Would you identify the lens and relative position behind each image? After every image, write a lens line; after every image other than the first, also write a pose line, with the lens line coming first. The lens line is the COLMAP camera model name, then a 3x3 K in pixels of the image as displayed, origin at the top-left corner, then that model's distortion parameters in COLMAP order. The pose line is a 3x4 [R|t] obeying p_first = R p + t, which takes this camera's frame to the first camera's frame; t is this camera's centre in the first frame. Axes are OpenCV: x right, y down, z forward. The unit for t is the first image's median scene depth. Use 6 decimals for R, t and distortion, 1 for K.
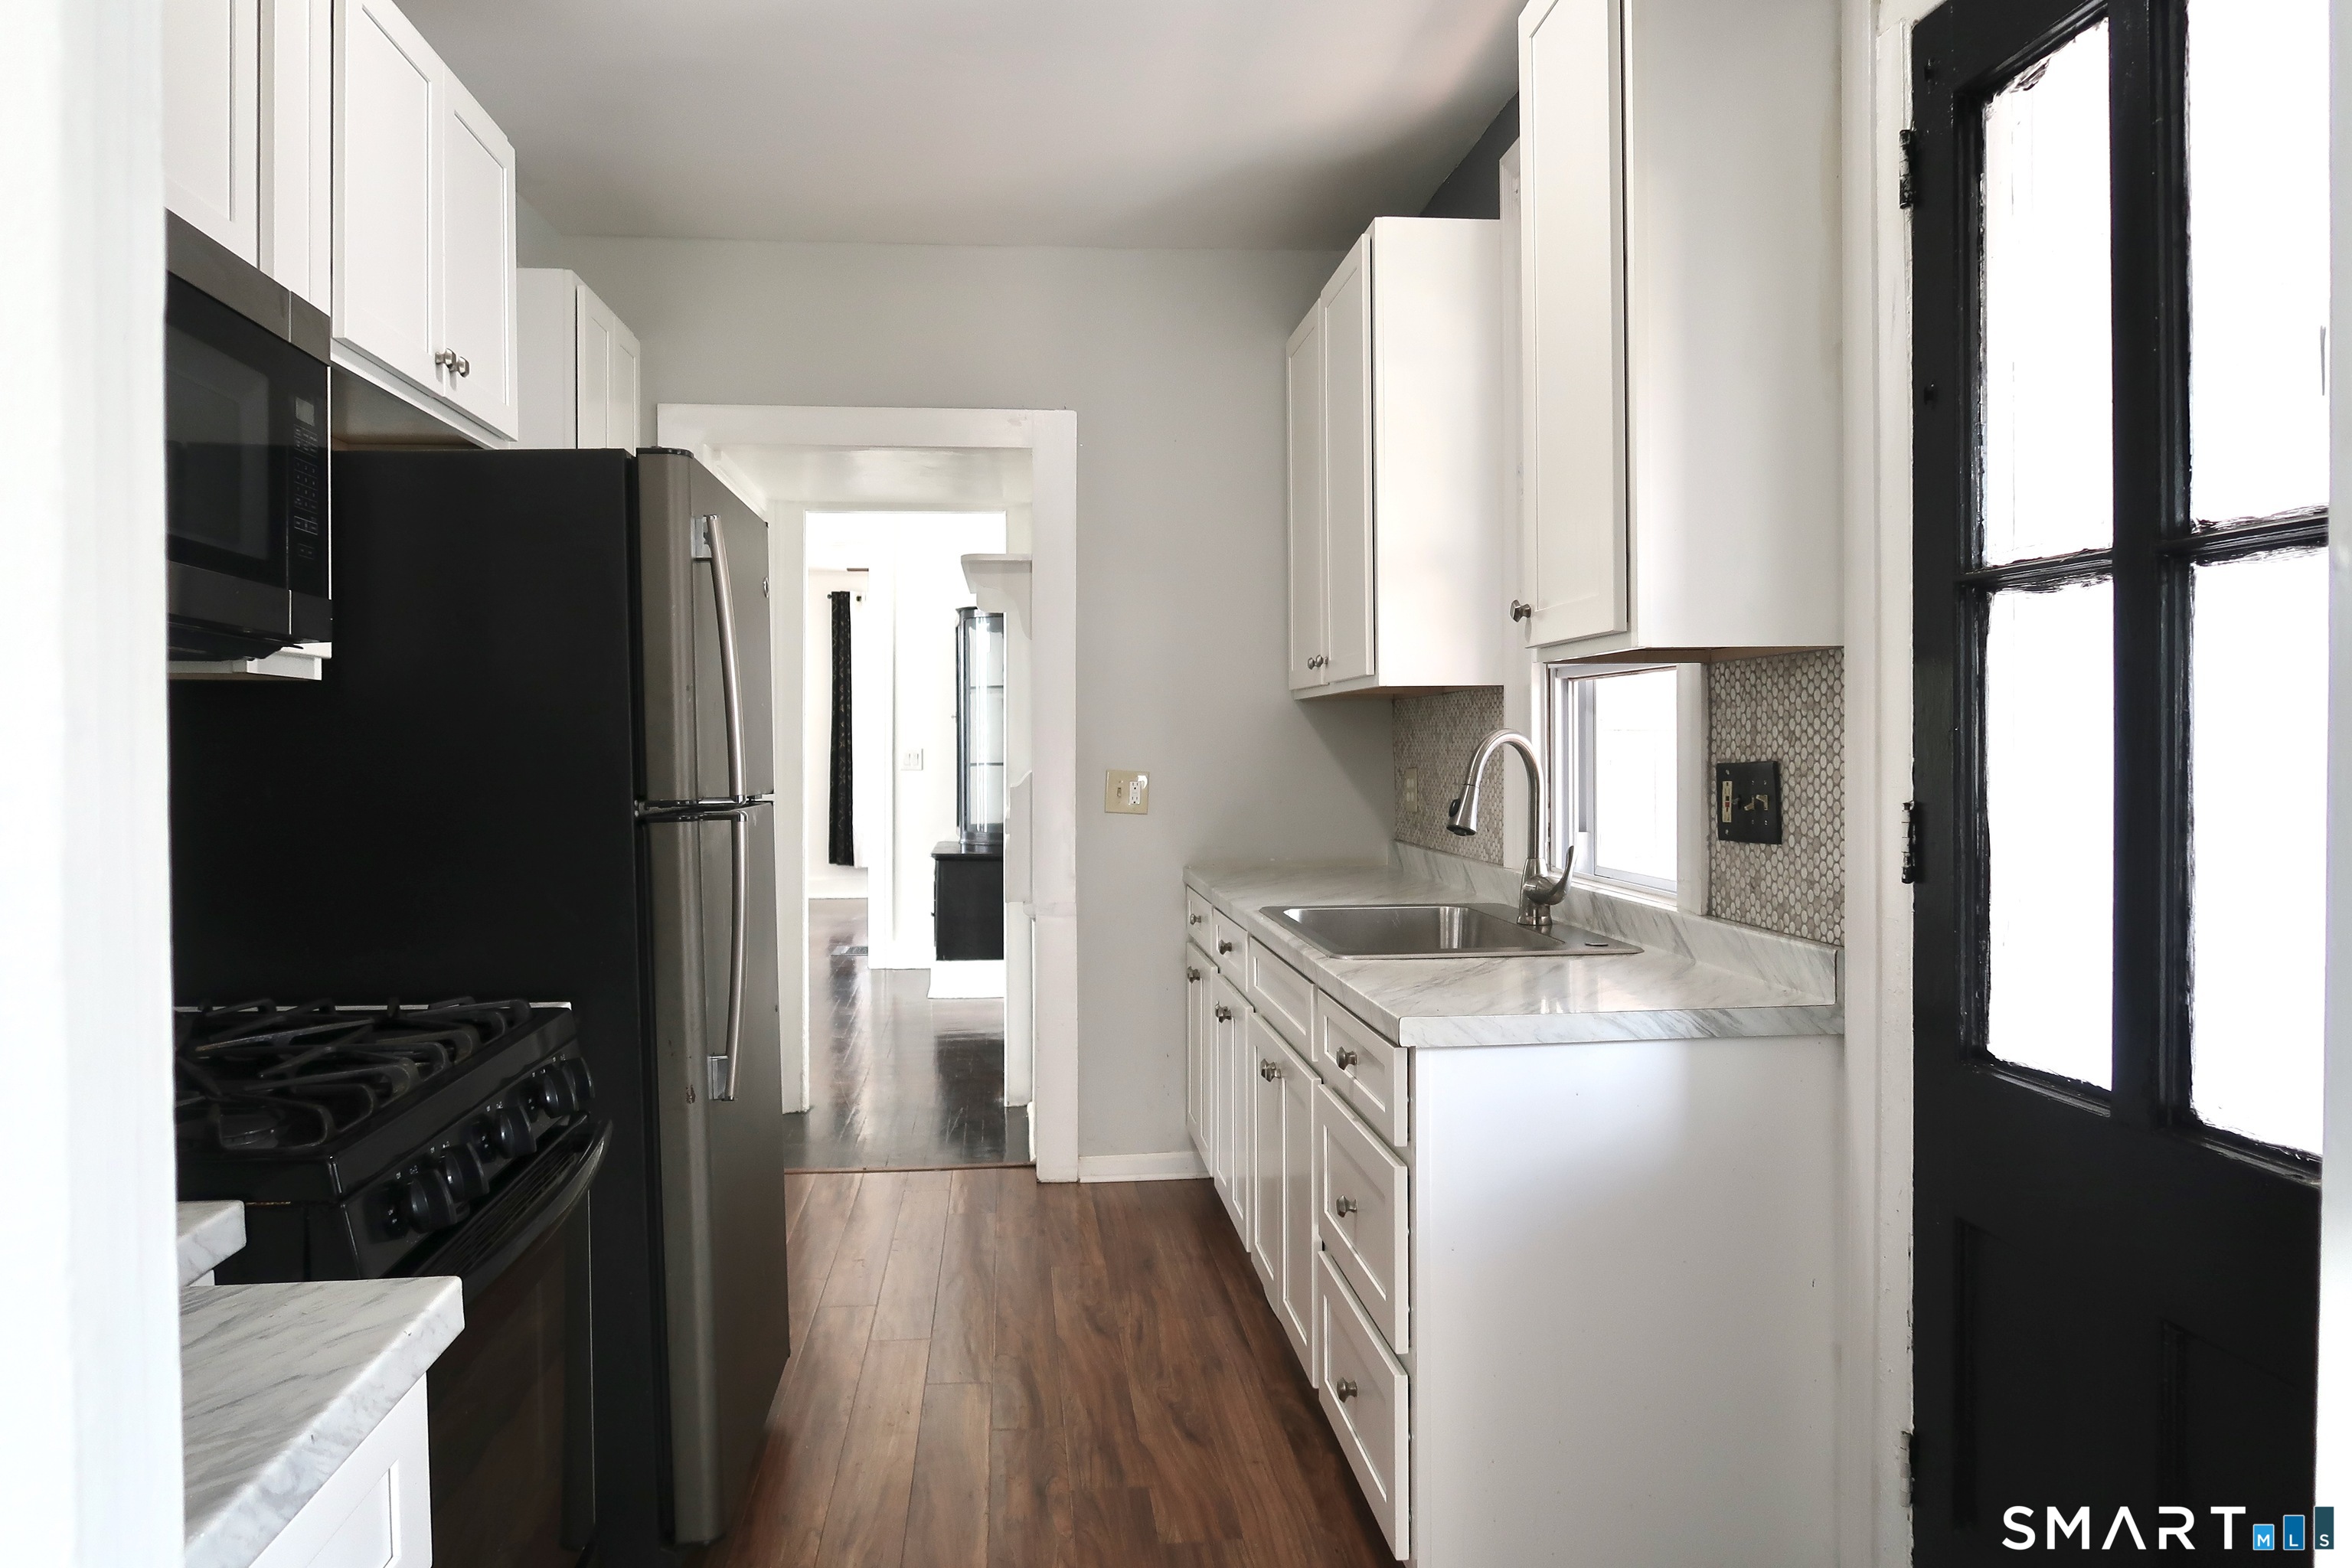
lens RADIAL K [[1605.5, 0, 1169.5], [0, 1605.5, 786.3], [0, 0, 1]] dist [-0.025904, 0.007569]
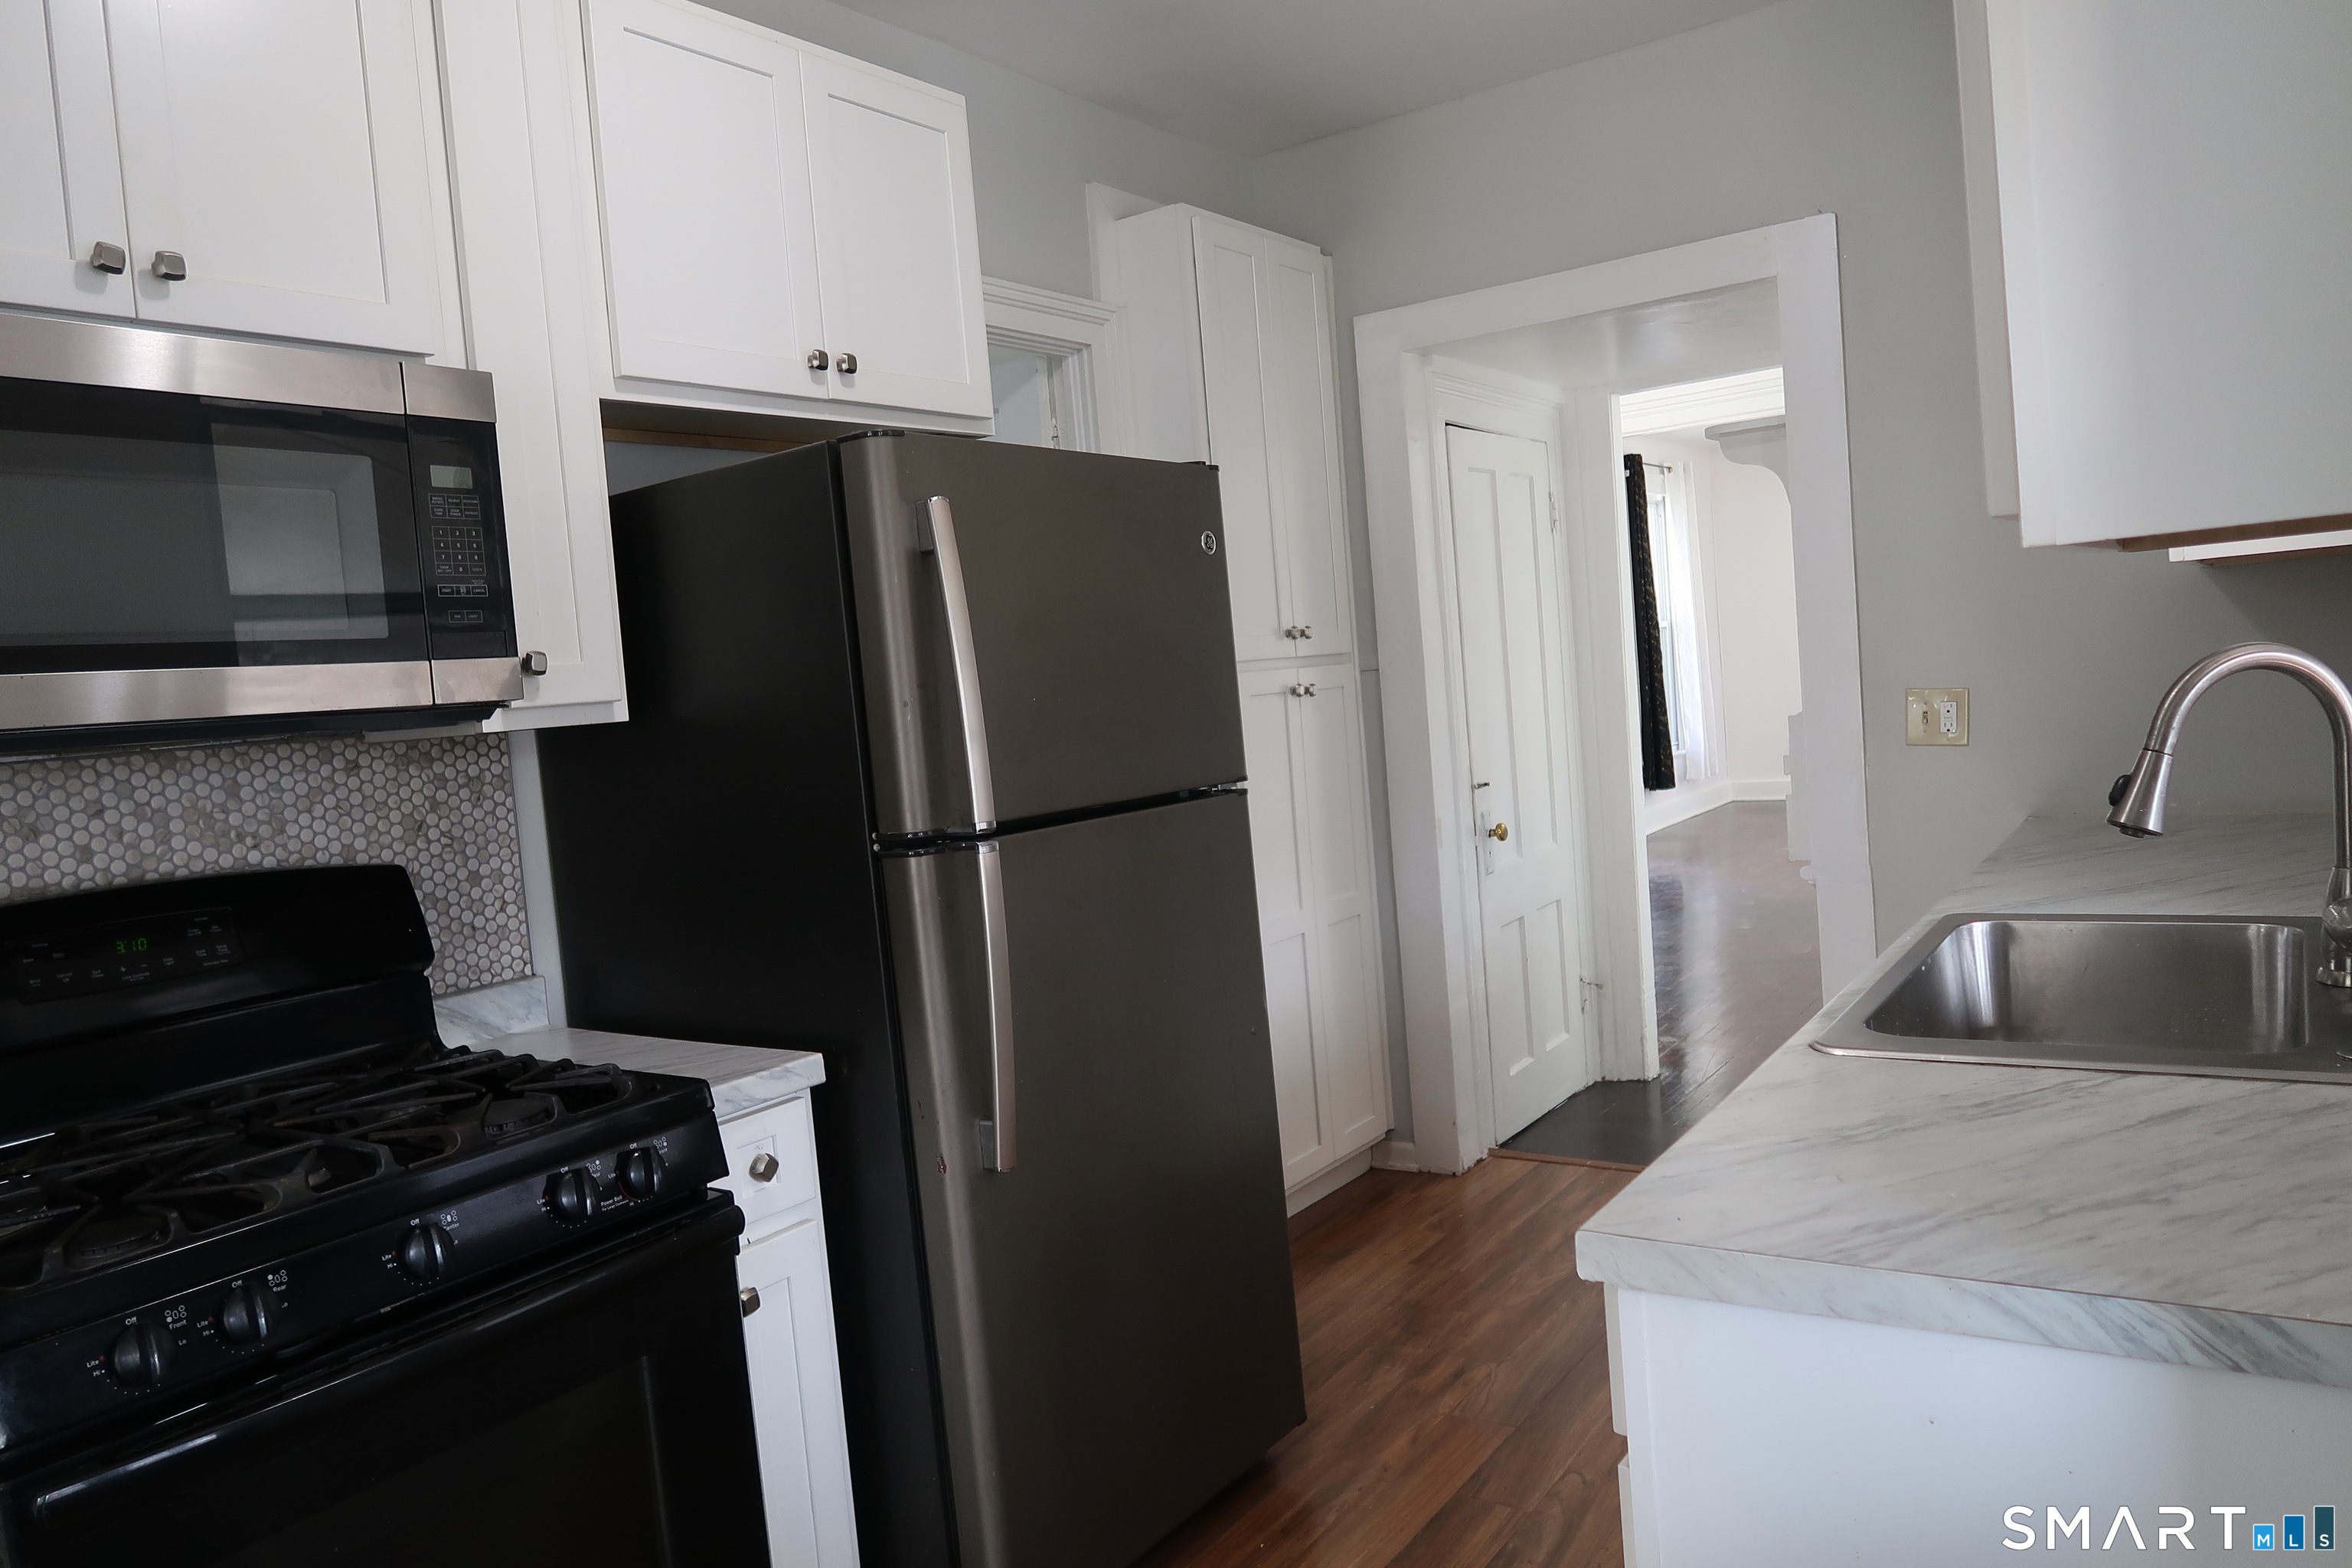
lens RADIAL K [[1605.5, 0, 1182.1], [0, 1605.5, 782.5], [0, 0, 1]] dist [-0.025904, 0.007569]
pose [[0.759150, -0.017835, -0.650672, 0.296125], [0.066253, 0.996550, 0.049984, -0.041118], [0.647536, -0.081054, 0.757712, 0.337902]]
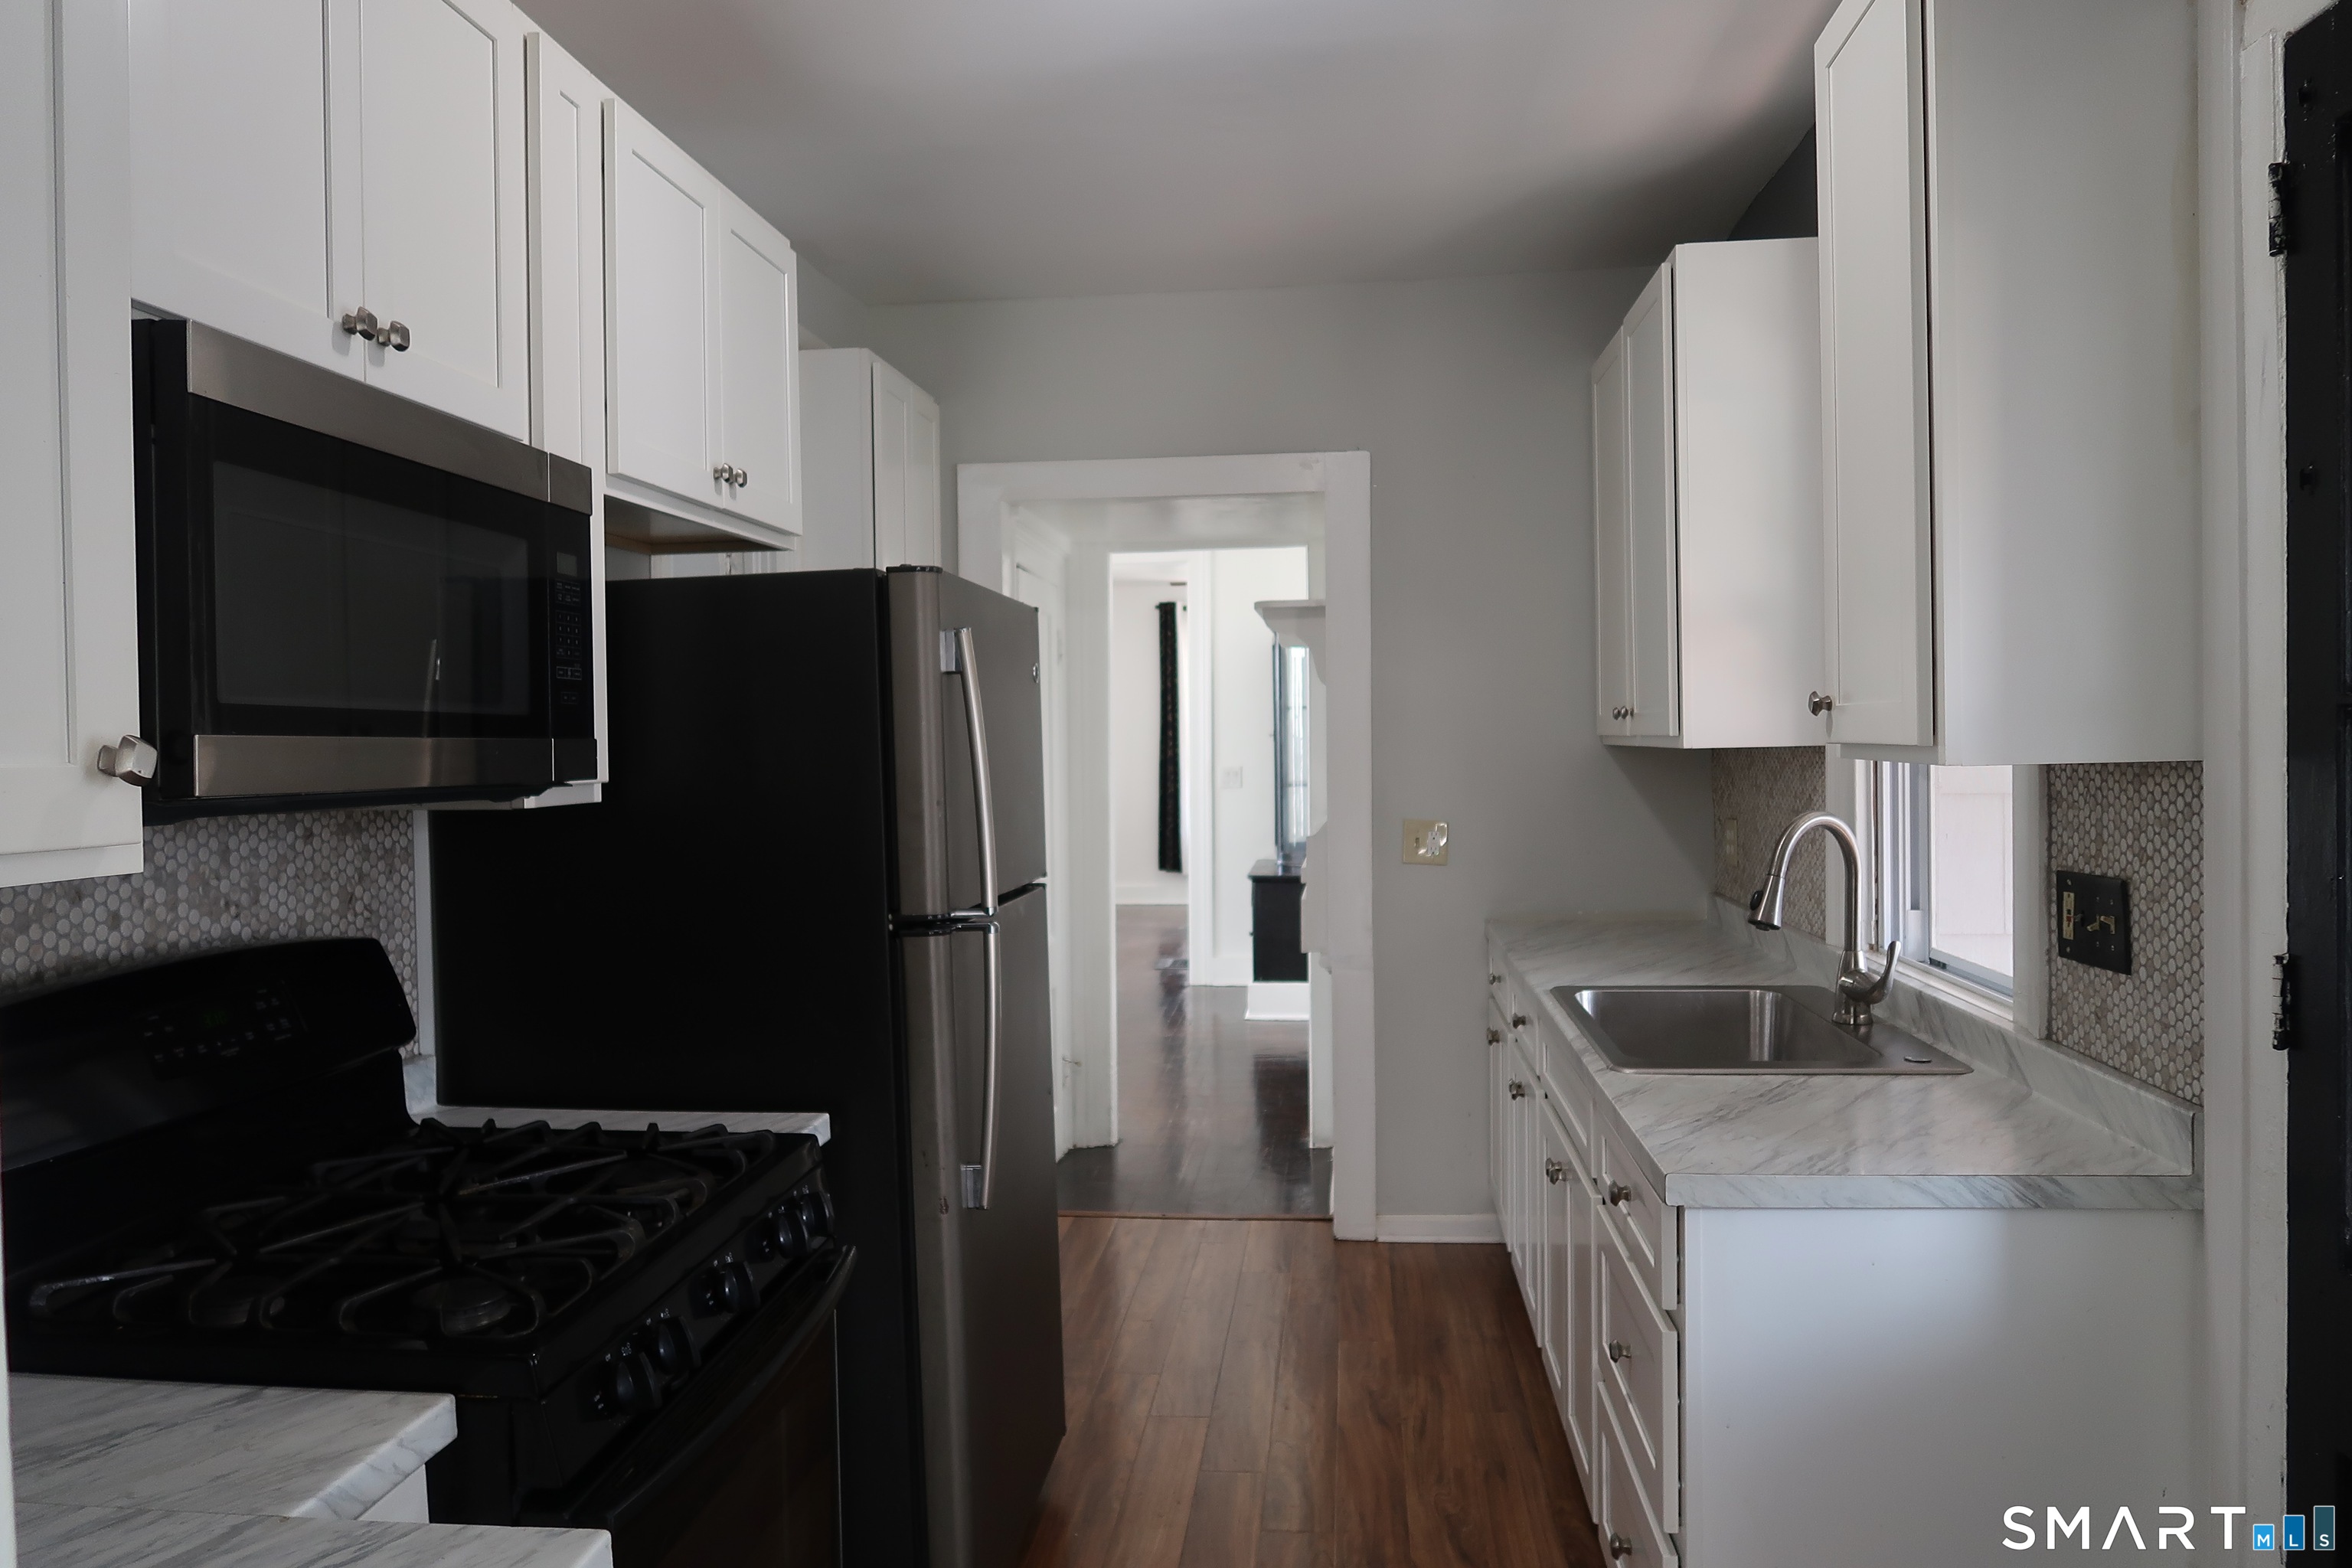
lens RADIAL K [[1605.5, 0, 1173.1], [0, 1605.5, 786.7], [0, 0, 1]] dist [-0.025904, 0.007569]
pose [[0.978011, -0.004799, -0.208500, 0.042451], [0.006809, 0.999937, 0.008922, -0.062143], [0.208444, -0.010145, 0.977982, 0.034678]]
